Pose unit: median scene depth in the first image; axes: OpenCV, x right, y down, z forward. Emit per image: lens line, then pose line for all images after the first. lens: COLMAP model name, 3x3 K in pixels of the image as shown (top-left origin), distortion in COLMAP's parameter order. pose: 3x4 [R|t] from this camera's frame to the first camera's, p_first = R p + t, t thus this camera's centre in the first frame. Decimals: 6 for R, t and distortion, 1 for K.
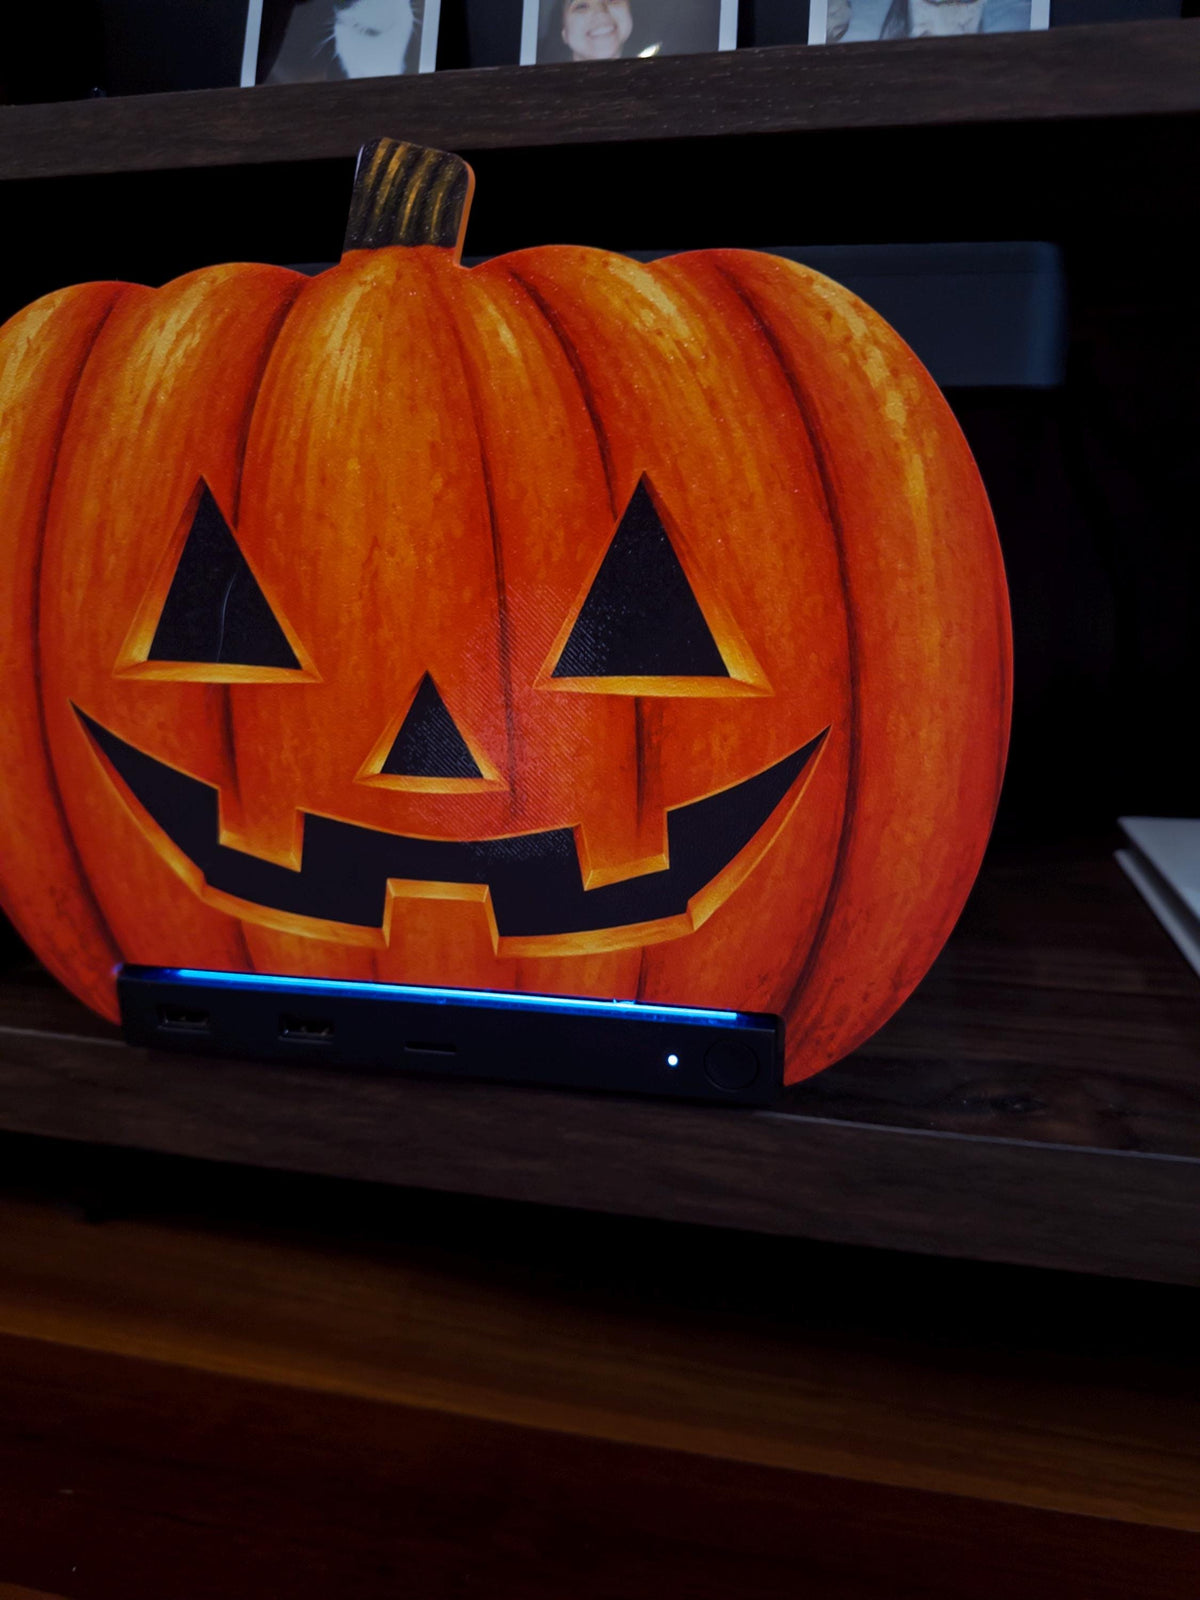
lens RADIAL K [[1162.8, 0, 593.3], [0, 1162.8, 809.3], [0, 0, 1]] dist [0.162237, -0.427195]
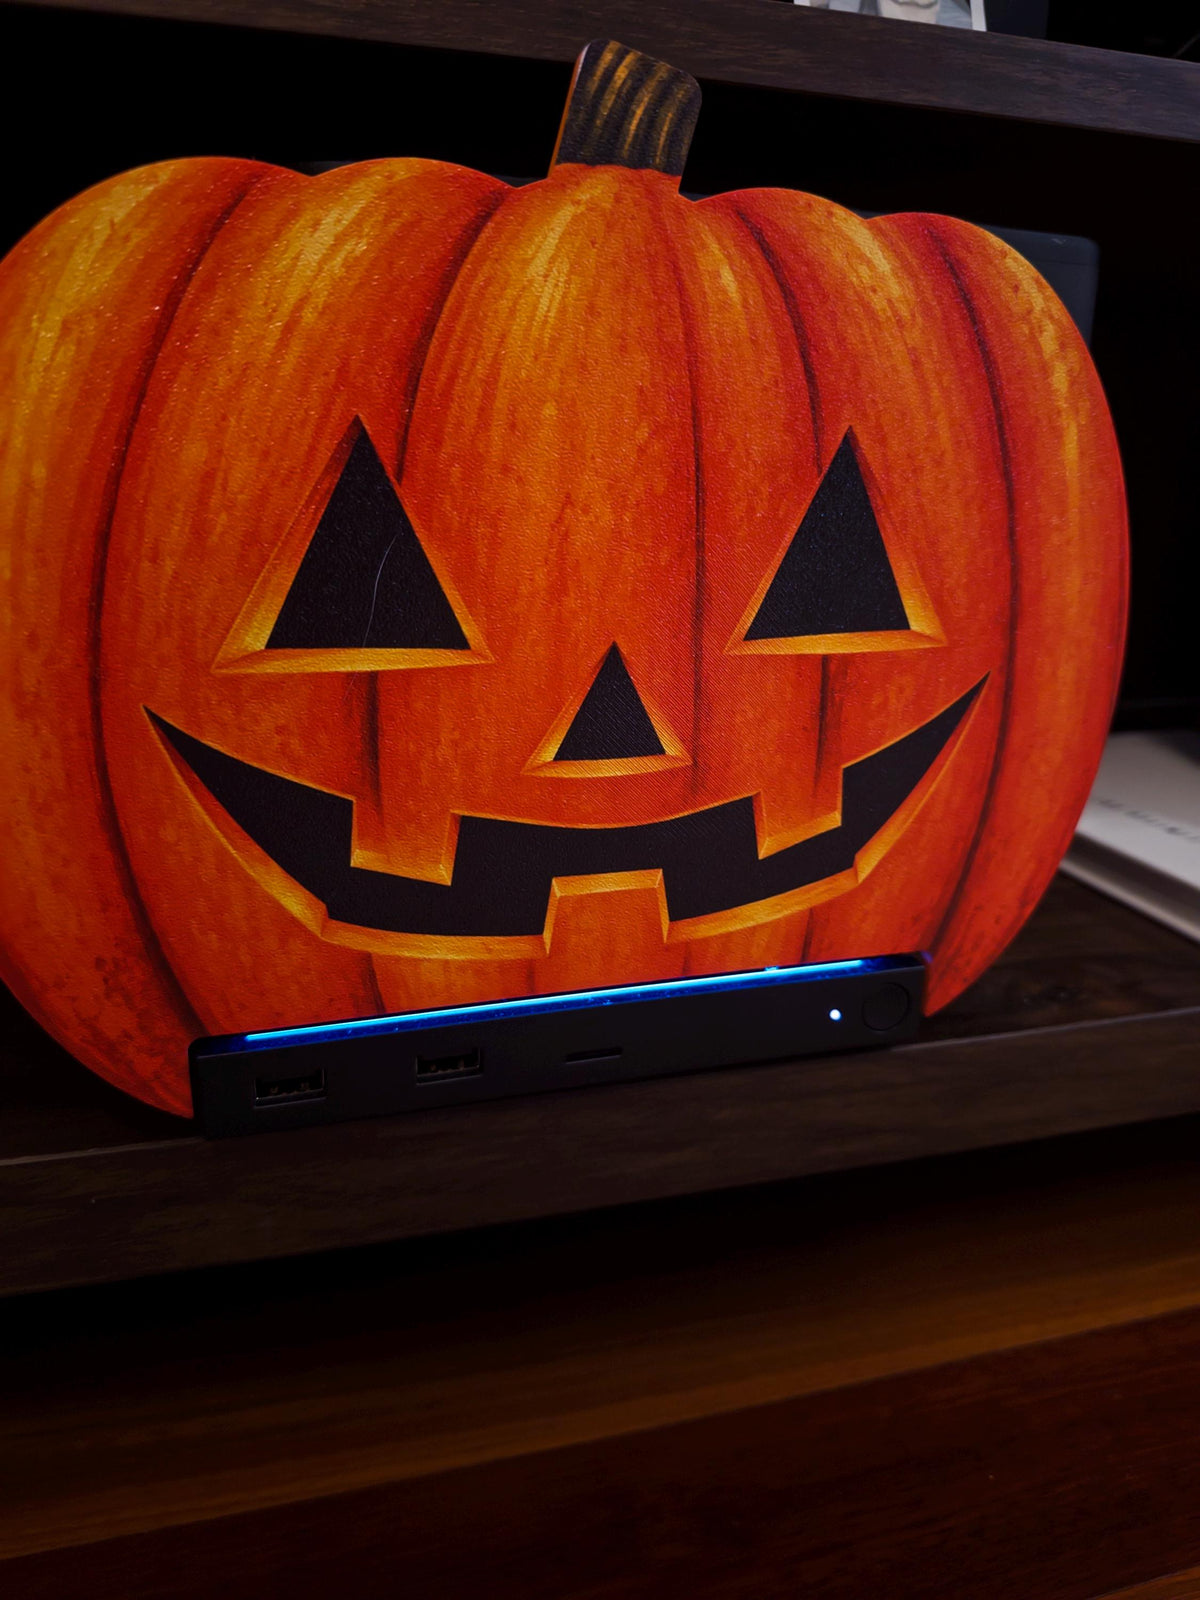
lens RADIAL K [[1162.8, 0, 593.3], [0, 1162.8, 809.3], [0, 0, 1]] dist [0.162237, -0.427195]
pose [[0.878155, -0.115521, 0.464218, -0.611562], [0.110538, 0.993144, 0.038041, -0.025989], [-0.465430, 0.017908, 0.884904, 0.210661]]
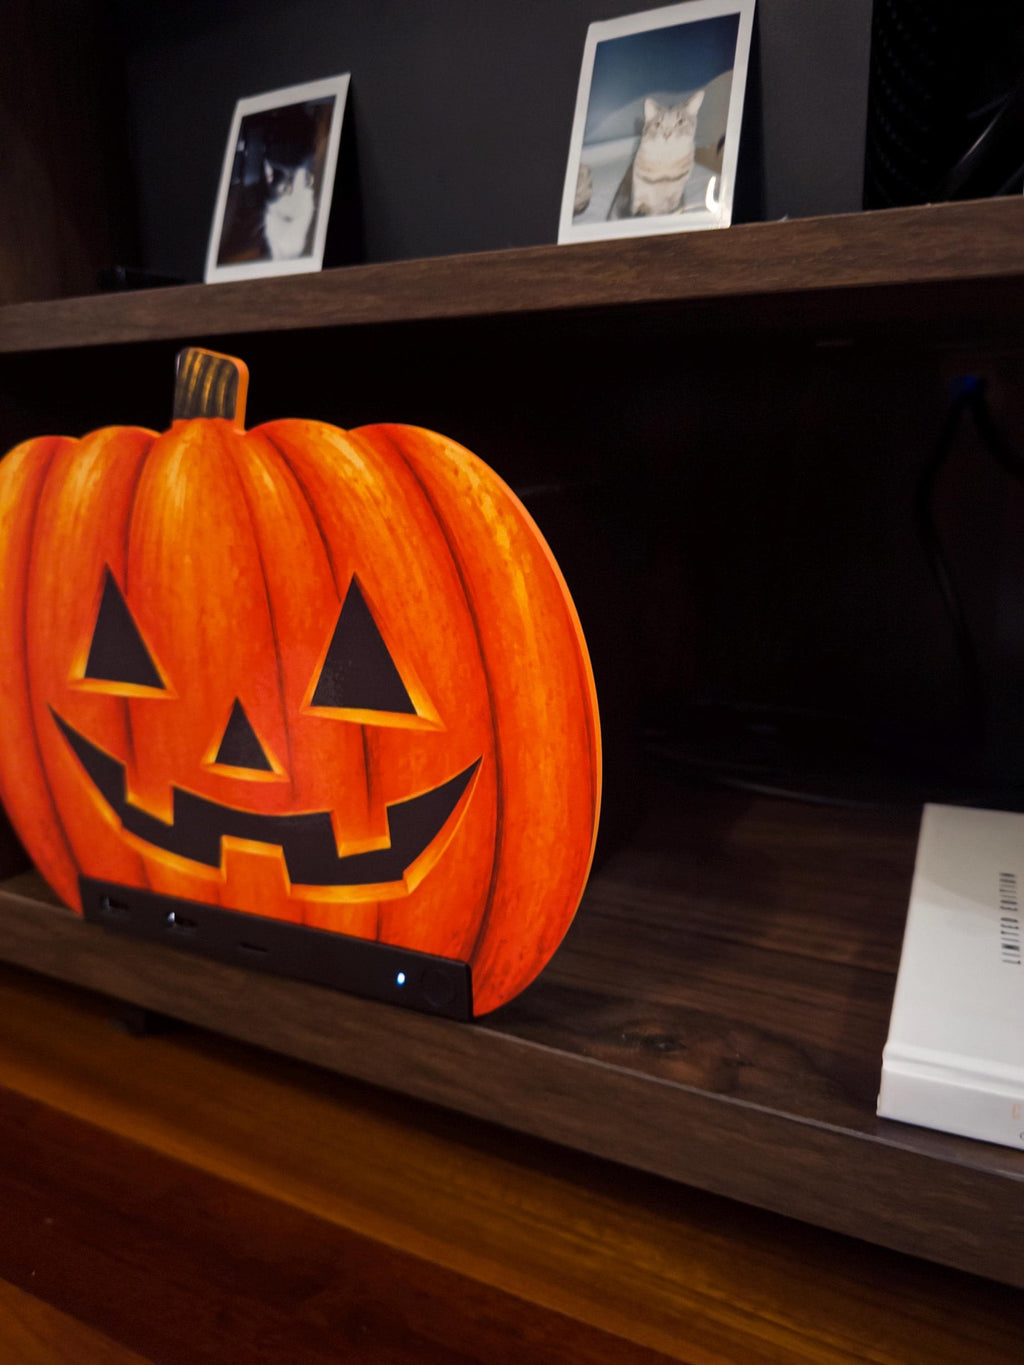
lens RADIAL K [[992.0, 0, 506.2], [0, 992.0, 690.5], [0, 0, 1]] dist [0.162237, -0.427195]
pose [[0.967725, 0.044206, -0.248100, 0.497914], [-0.049444, 0.998665, -0.014921, -0.127073], [0.247109, 0.026706, 0.968620, -0.115576]]
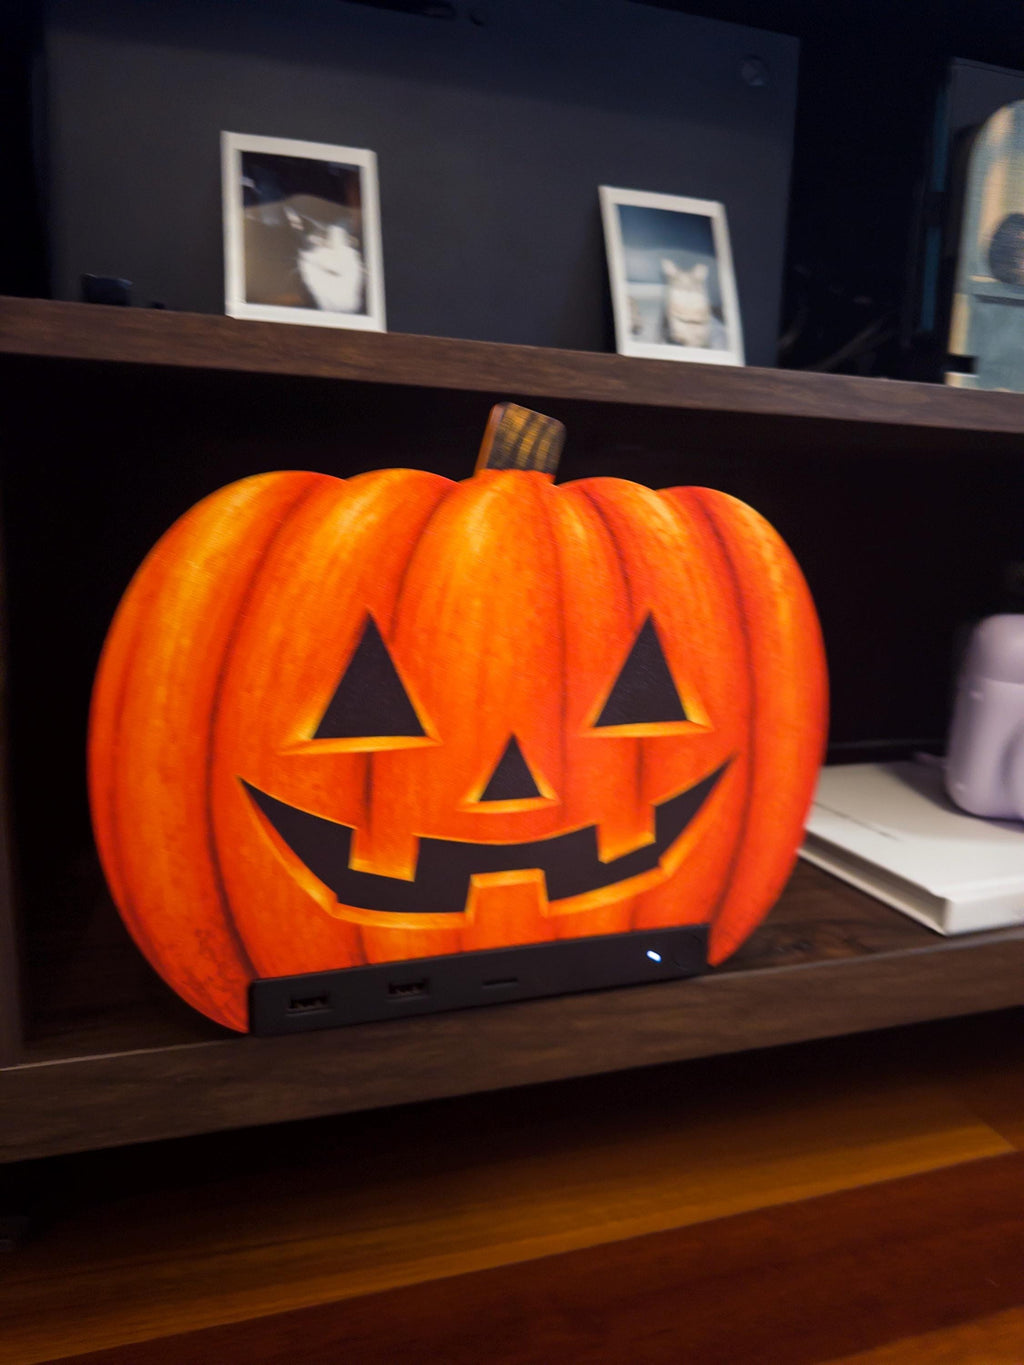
lens RADIAL K [[992.0, 0, 506.2], [0, 992.0, 690.5], [0, 0, 1]] dist [0.162237, -0.427195]
pose [[0.856102, -0.057192, 0.513632, -0.831665], [0.110469, 0.991138, -0.073764, -0.078716], [-0.504862, 0.119890, 0.854834, -0.105748]]
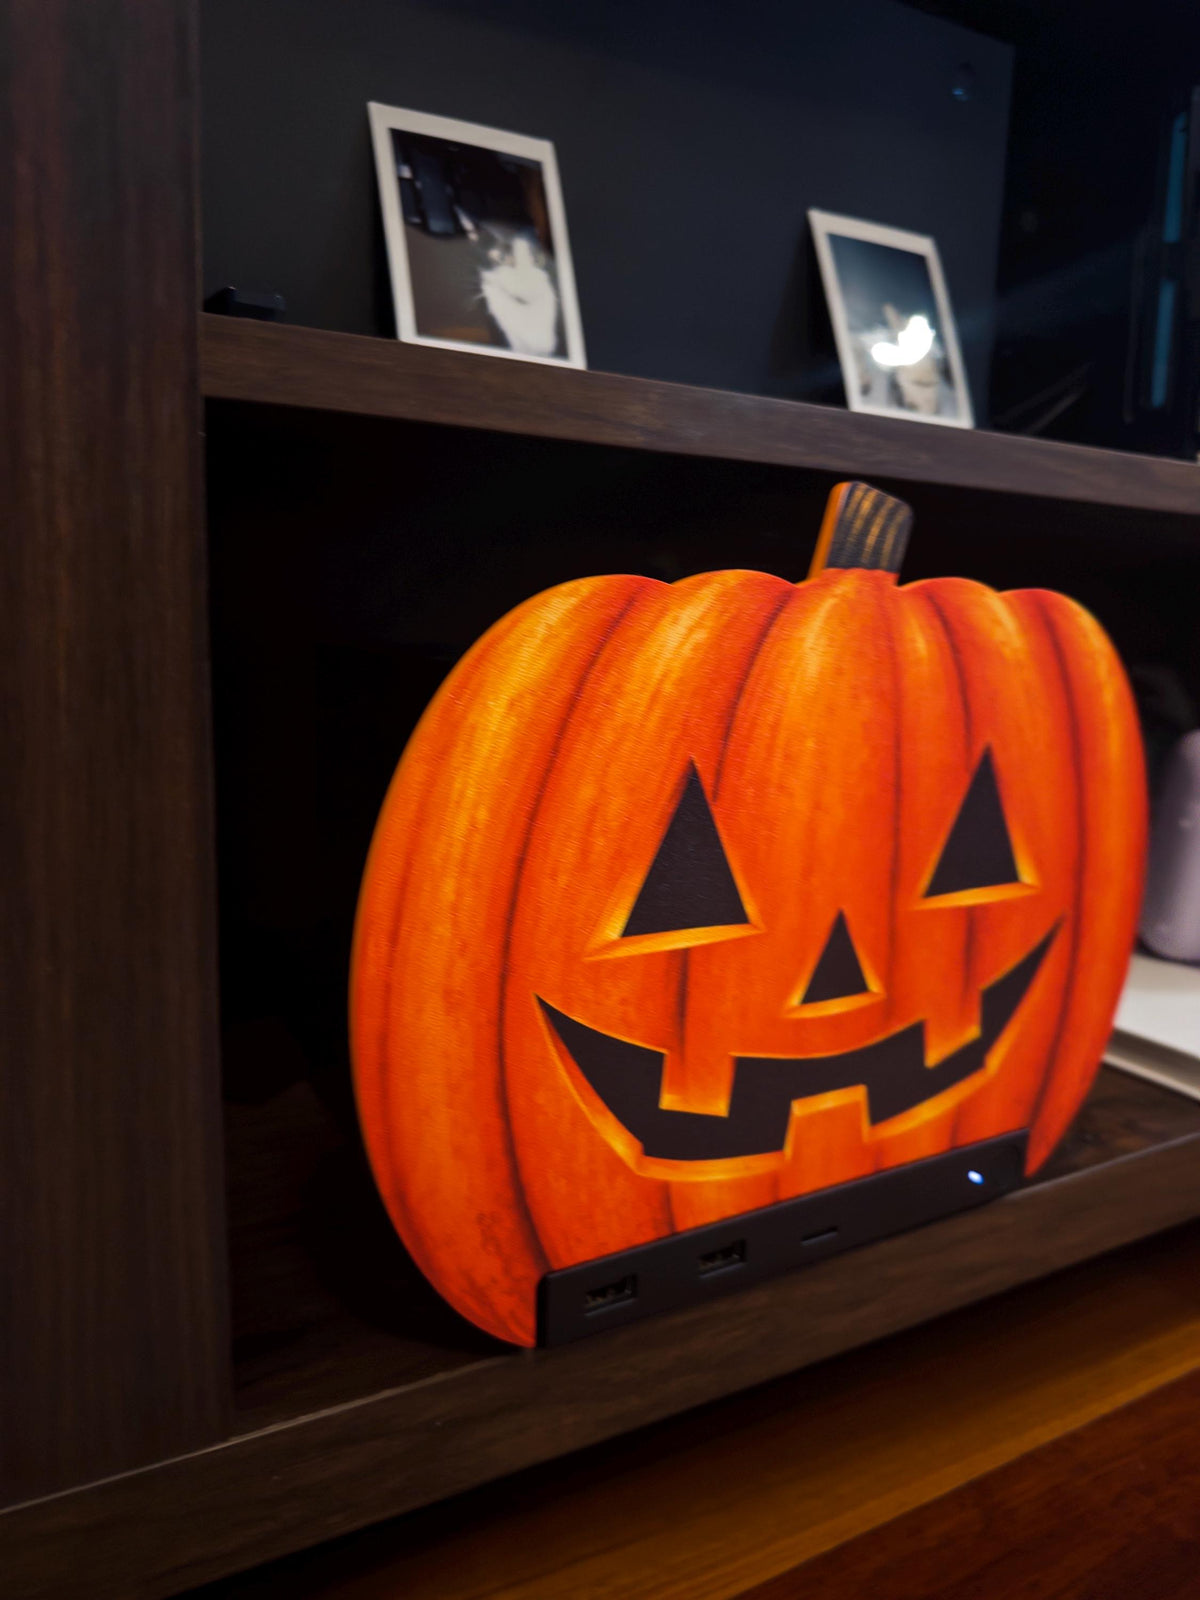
lens RADIAL K [[1162.8, 0, 593.3], [0, 1162.8, 809.3], [0, 0, 1]] dist [0.162237, -0.427195]
pose [[0.735877, -0.087266, 0.671468, -1.126559], [0.159925, 0.986004, -0.047122, -0.205611], [-0.657958, 0.142060, 0.739534, 0.297640]]
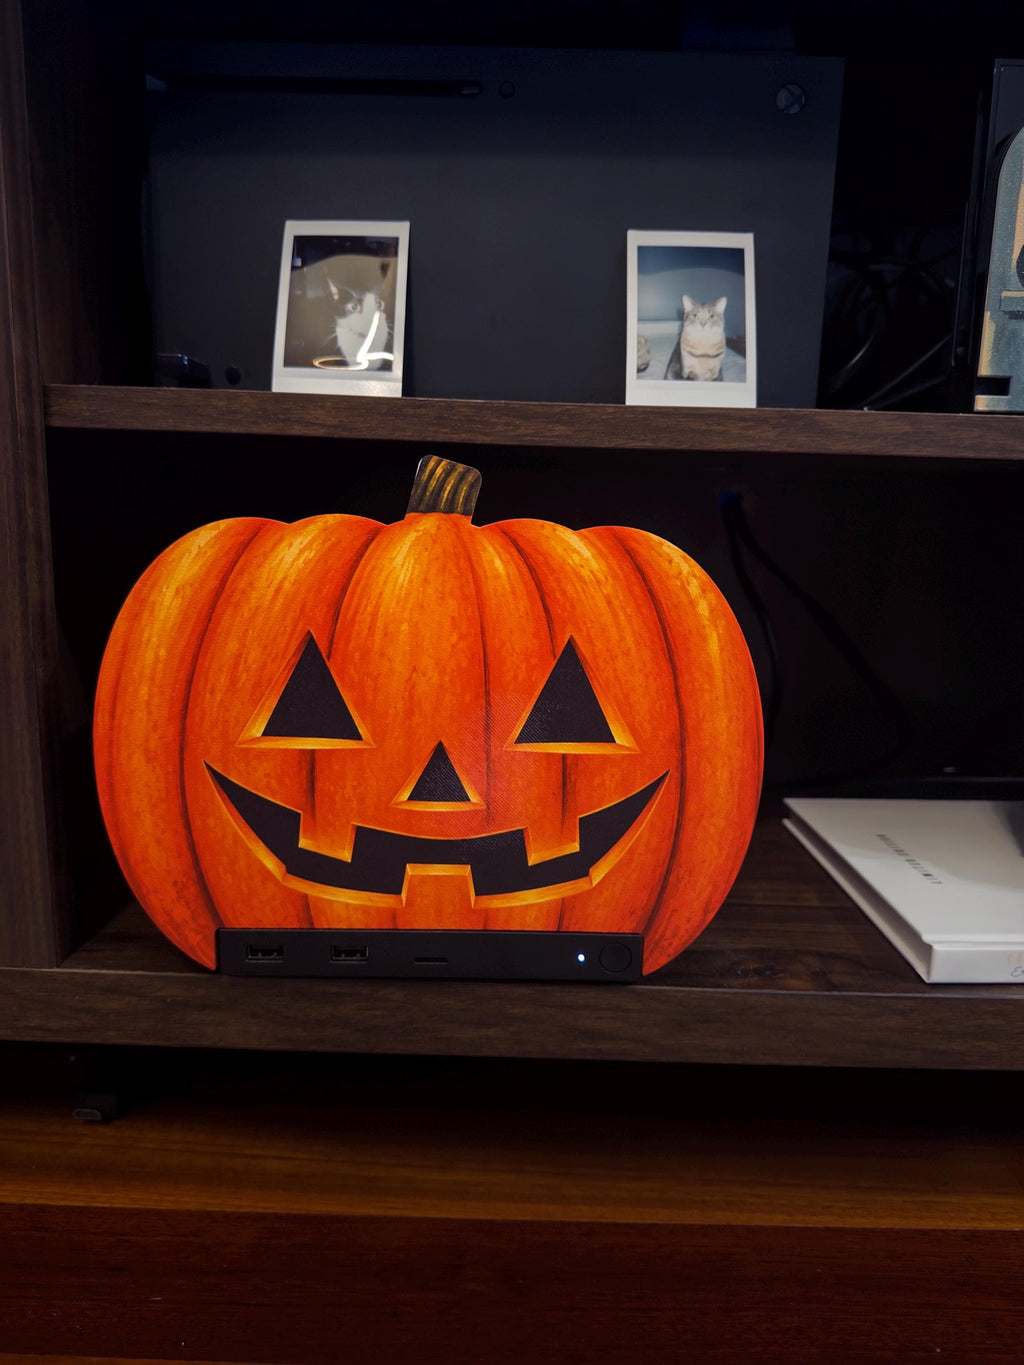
lens RADIAL K [[992.0, 0, 506.2], [0, 992.0, 690.5], [0, 0, 1]] dist [0.162237, -0.427195]
pose [[0.977113, -0.008919, 0.212535, -0.368158], [0.028708, 0.995509, -0.090204, -0.058619], [-0.210776, 0.094241, 0.972981, -0.464192]]
